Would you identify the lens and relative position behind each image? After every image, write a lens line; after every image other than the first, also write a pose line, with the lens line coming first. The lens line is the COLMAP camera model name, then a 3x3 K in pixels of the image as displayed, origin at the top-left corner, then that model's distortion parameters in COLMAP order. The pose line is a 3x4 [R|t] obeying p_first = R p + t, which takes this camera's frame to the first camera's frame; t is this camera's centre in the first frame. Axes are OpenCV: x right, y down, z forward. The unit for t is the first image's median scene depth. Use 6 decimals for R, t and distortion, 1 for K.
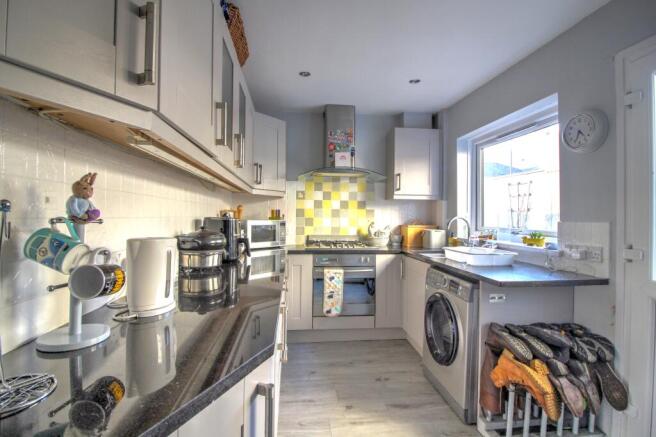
lens RADIAL K [[314.3, 0, 328.0], [0, 314.3, 215.1], [0, 0, 1]] dist [0.024560, -0.019629]
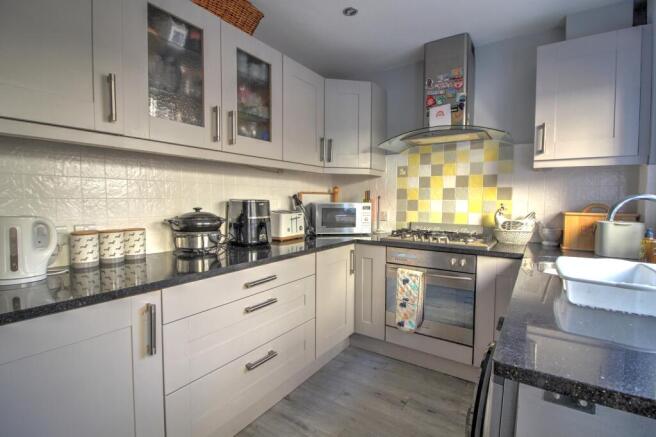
lens RADIAL K [[314.3, 0, 328.0], [0, 314.3, 215.1], [0, 0, 1]] dist [0.024560, -0.019629]
pose [[0.755303, 0.029372, -0.654717, 0.302400], [0.004730, 0.998725, 0.050262, 0.005711], [0.655359, -0.041060, 0.754201, 0.274141]]
